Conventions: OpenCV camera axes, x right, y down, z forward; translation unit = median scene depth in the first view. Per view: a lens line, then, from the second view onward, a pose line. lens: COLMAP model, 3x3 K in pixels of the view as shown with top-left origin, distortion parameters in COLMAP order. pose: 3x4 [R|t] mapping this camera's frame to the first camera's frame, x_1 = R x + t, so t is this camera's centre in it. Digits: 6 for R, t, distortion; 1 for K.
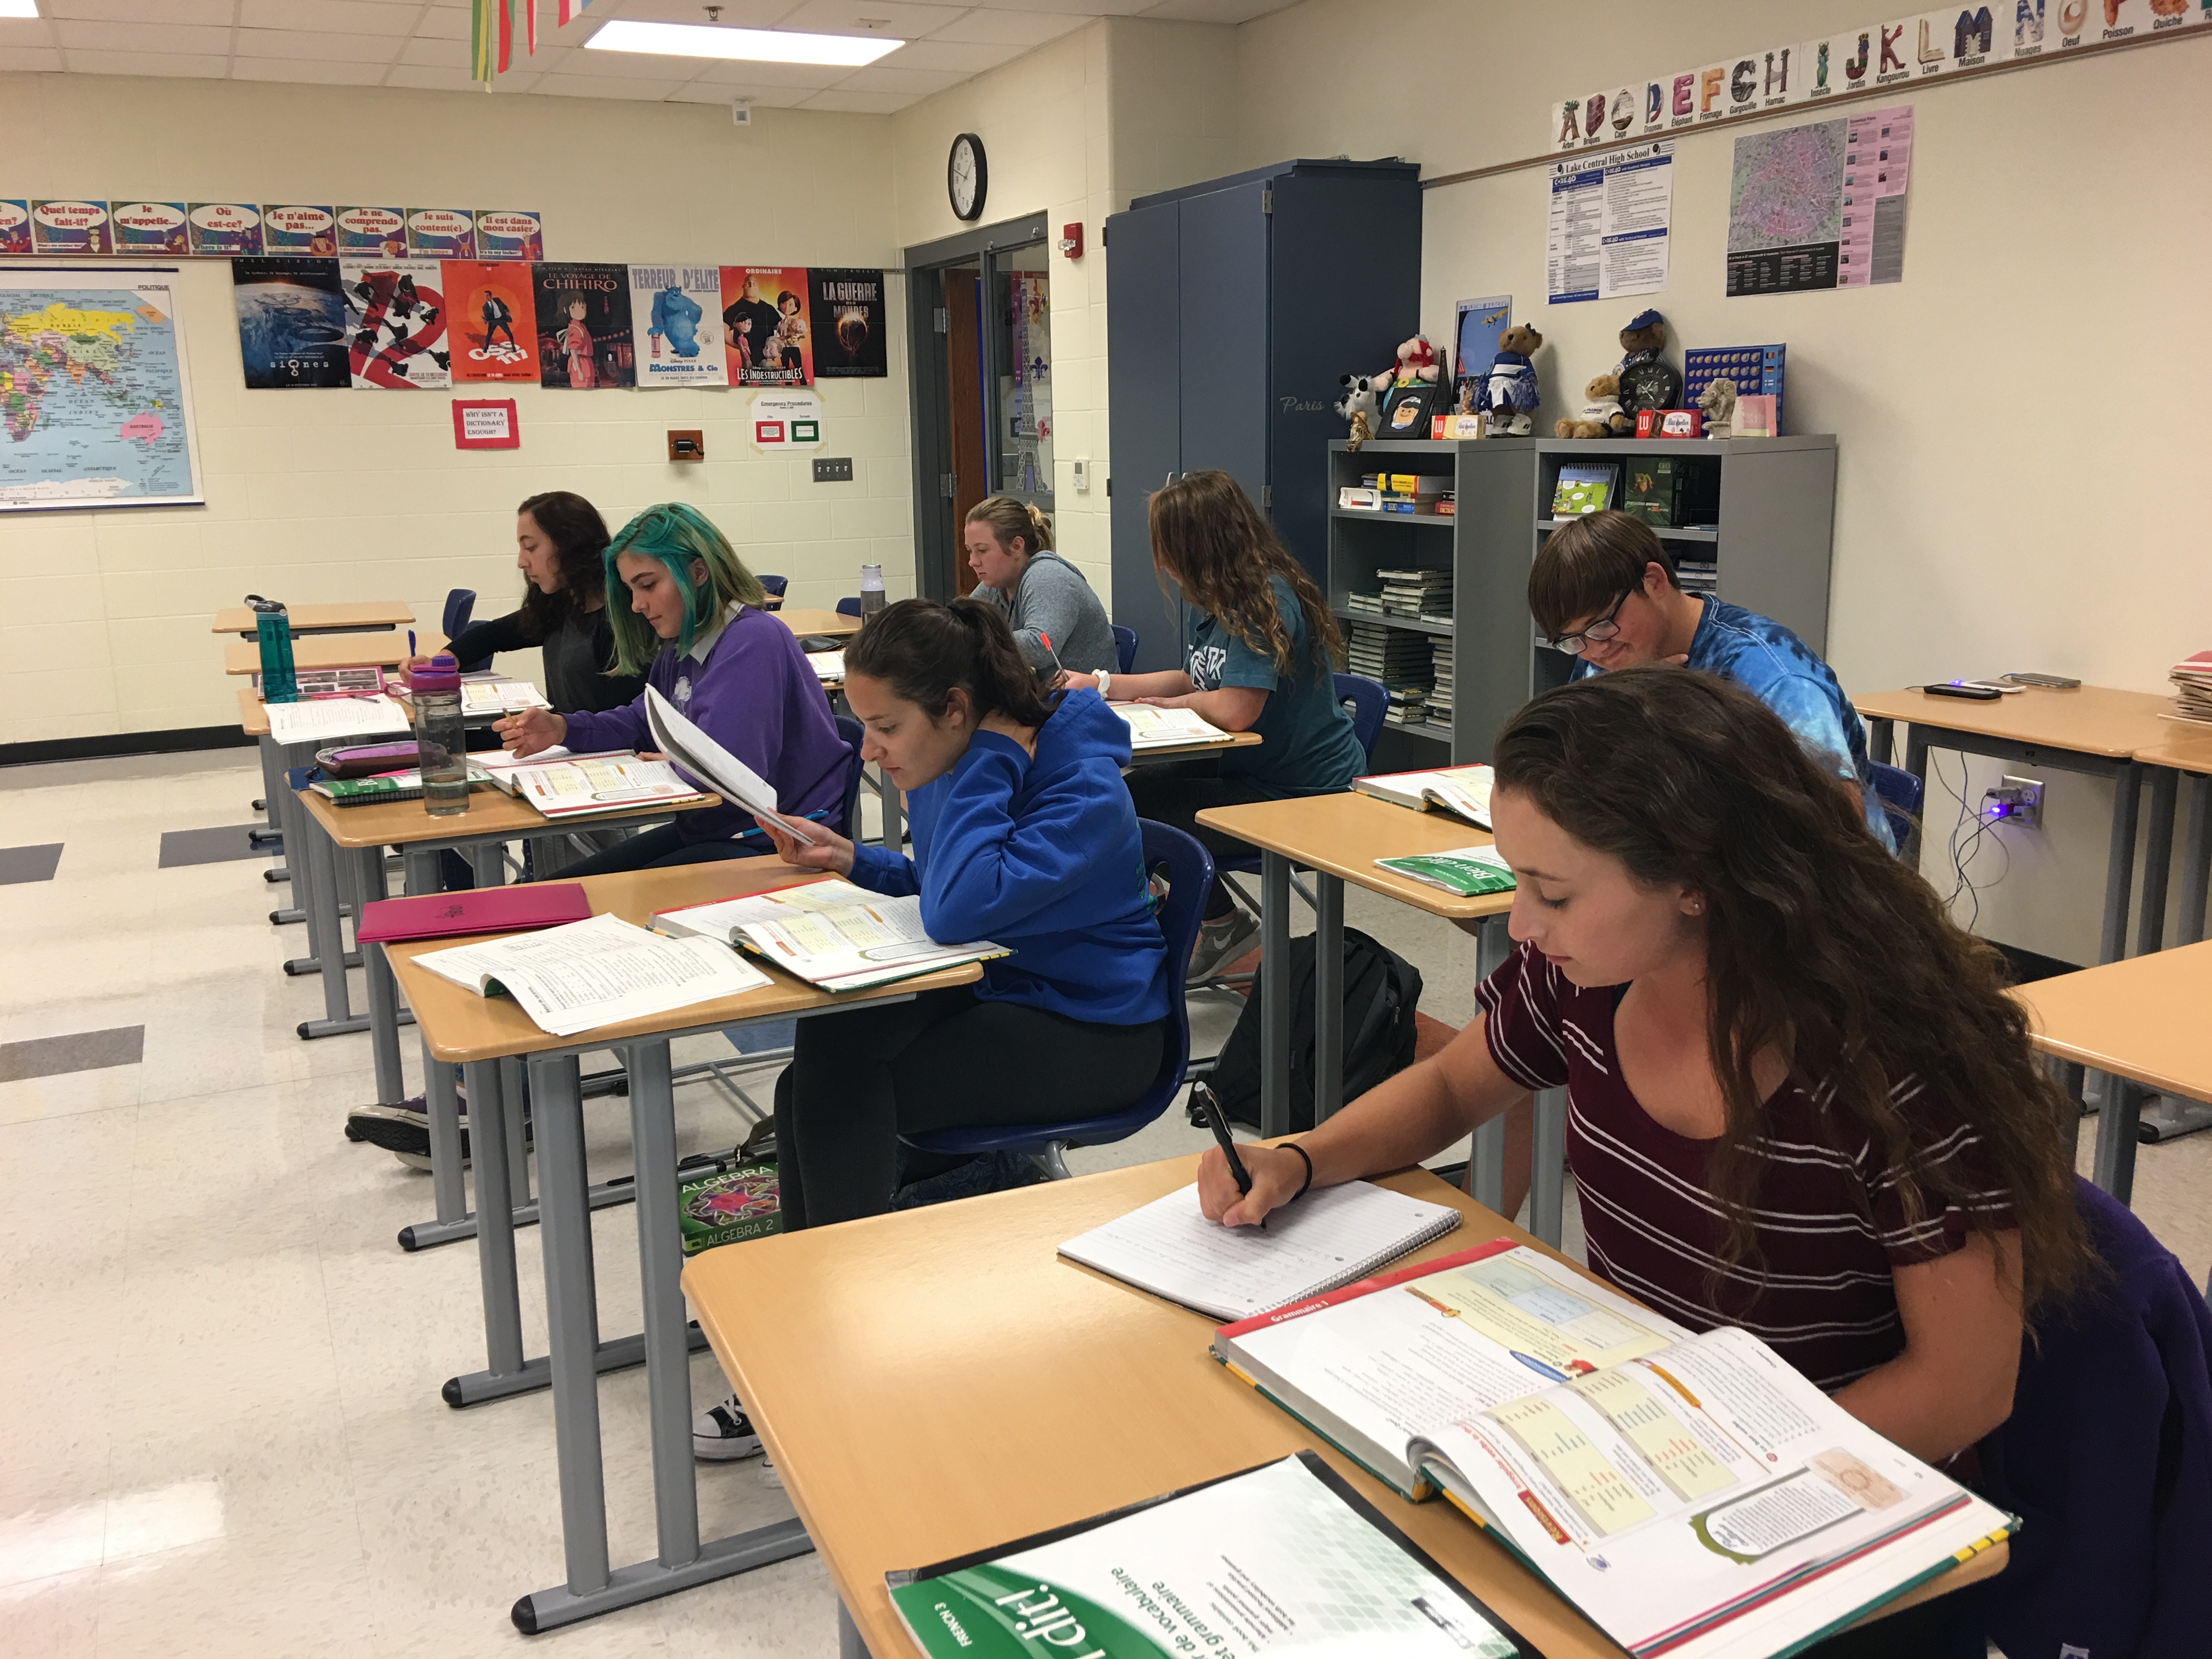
lens RADIAL K [[1857.4, 0, 1103.7], [0, 1857.4, 826.5], [0, 0, 1]] dist [0.083437, -0.135567]
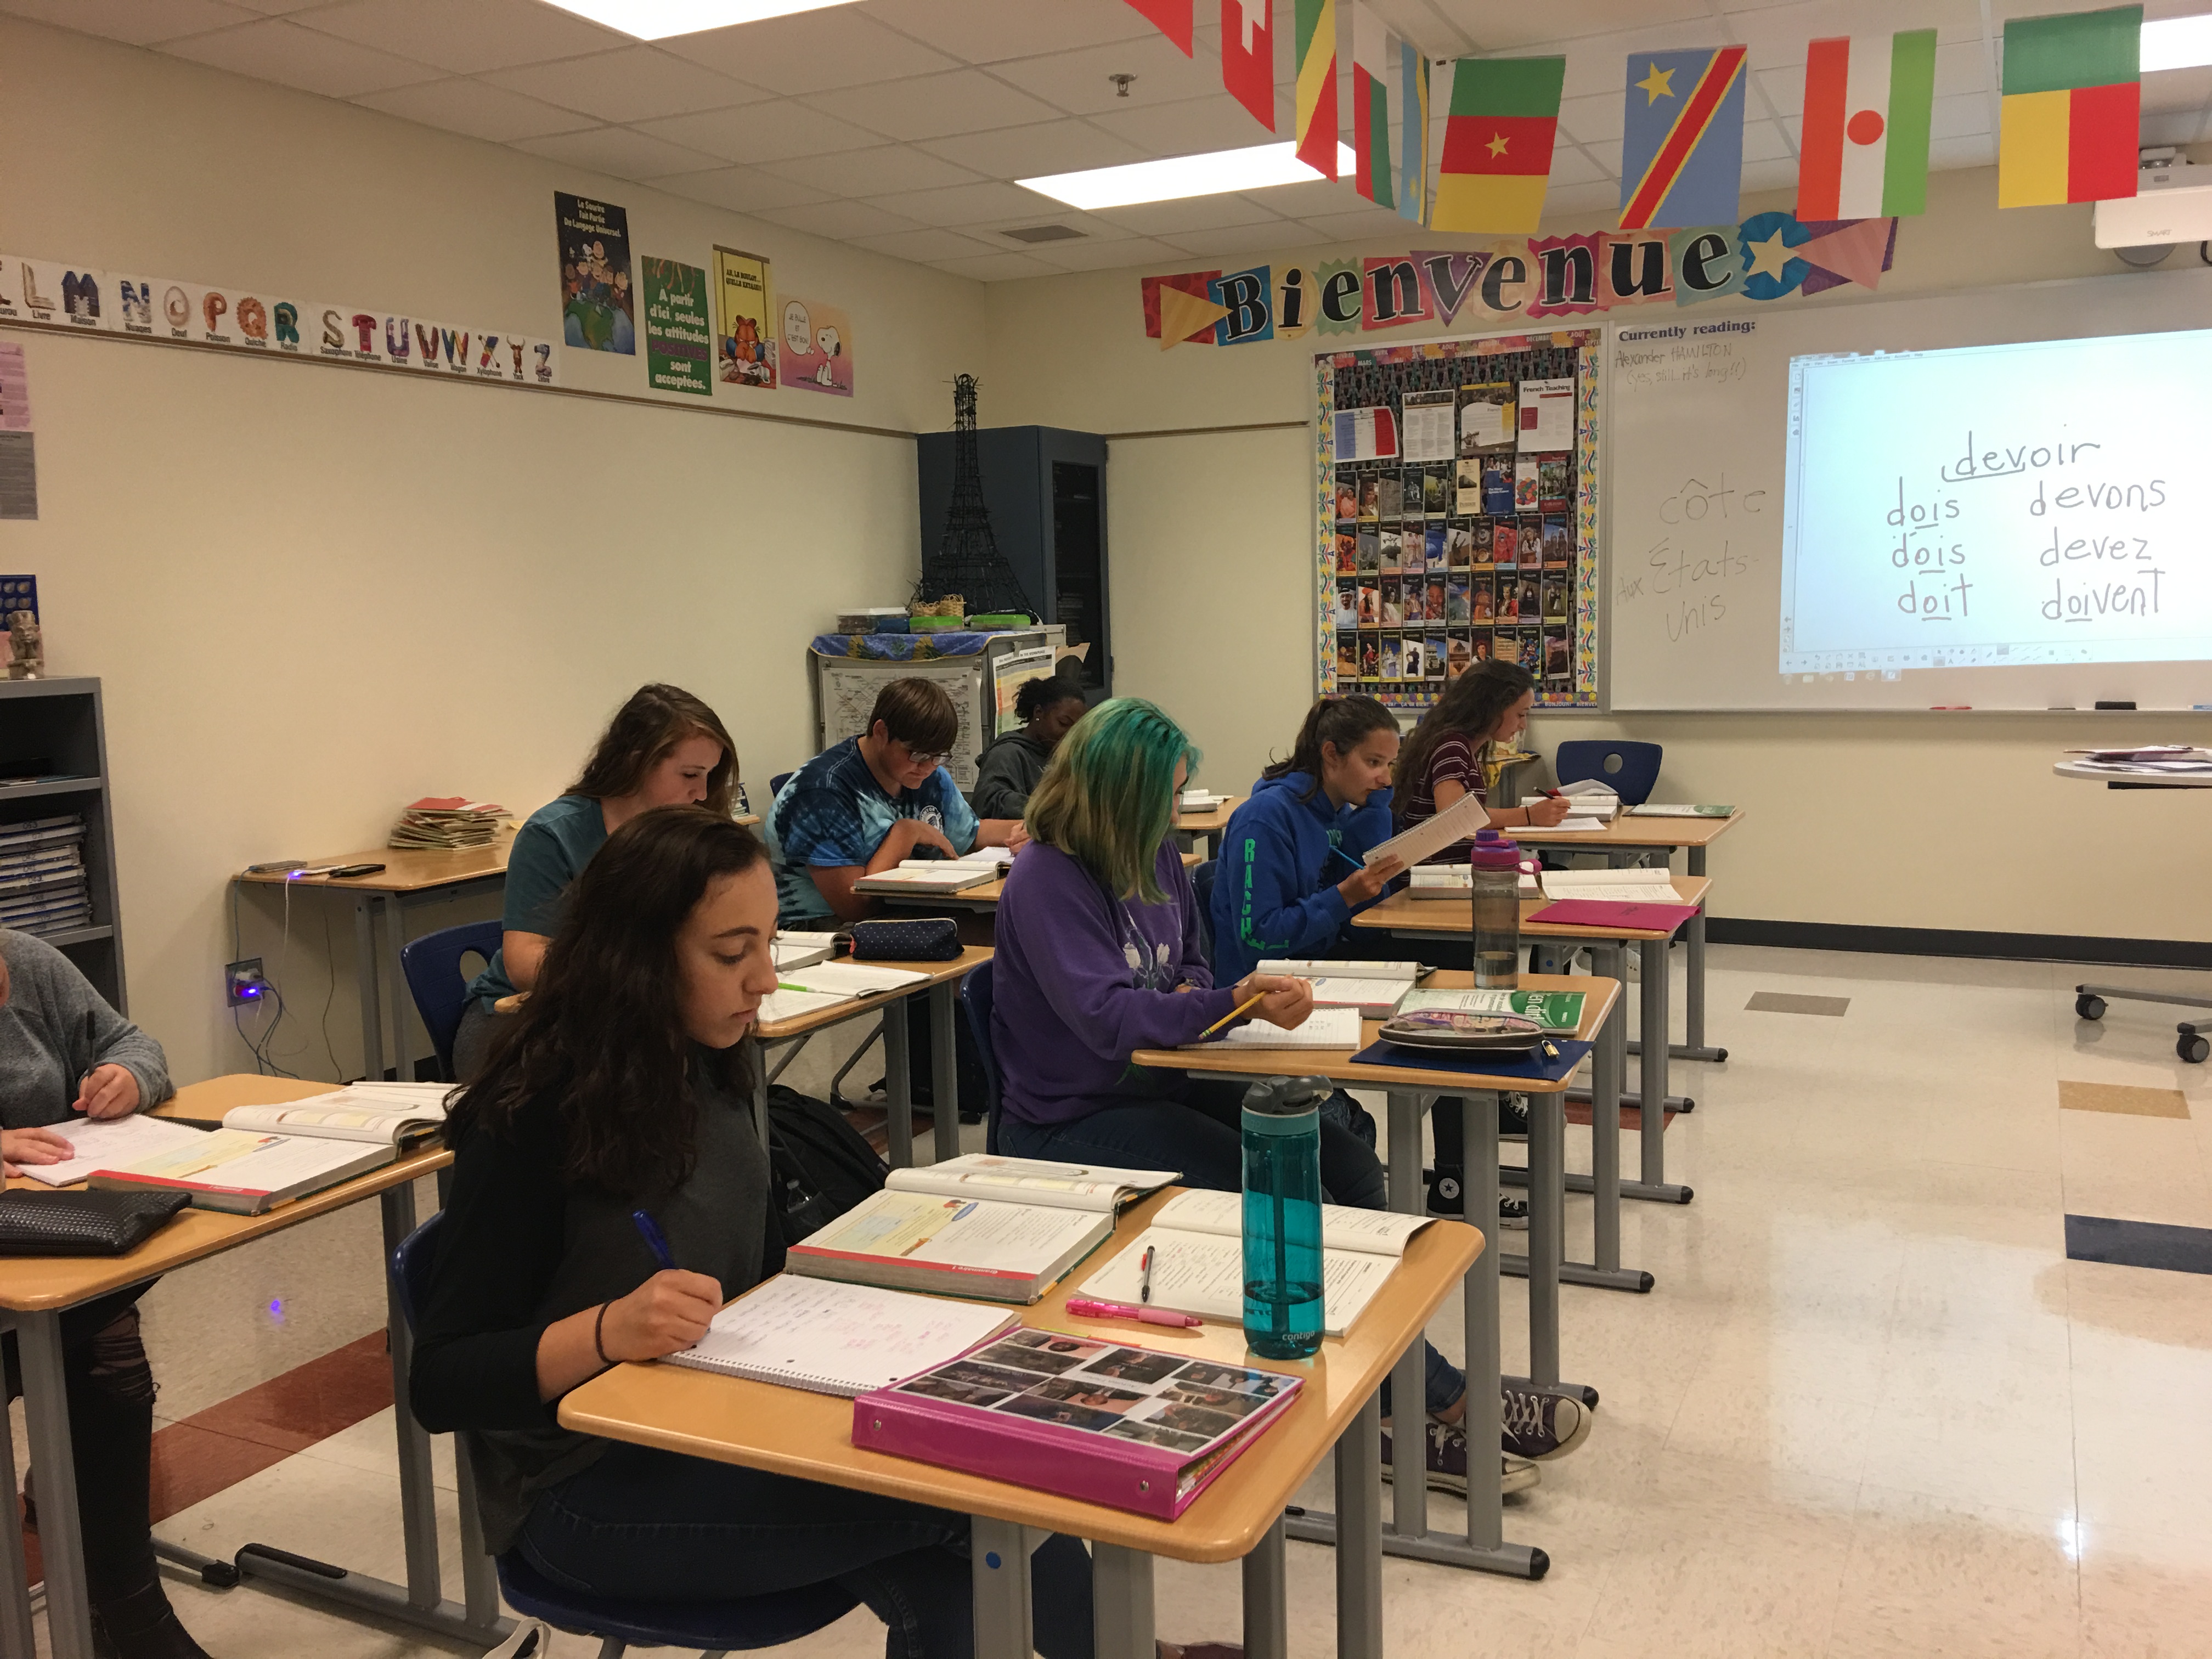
lens RADIAL K [[1857.4, 0, 1107.6], [0, 1857.4, 833.6], [0, 0, 1]] dist [0.083437, -0.135567]
pose [[-0.601849, -0.044749, 0.797355, -0.736333], [0.223819, 0.948964, 0.222198, -0.243404], [-0.766605, 0.312193, -0.561117, 1.251003]]
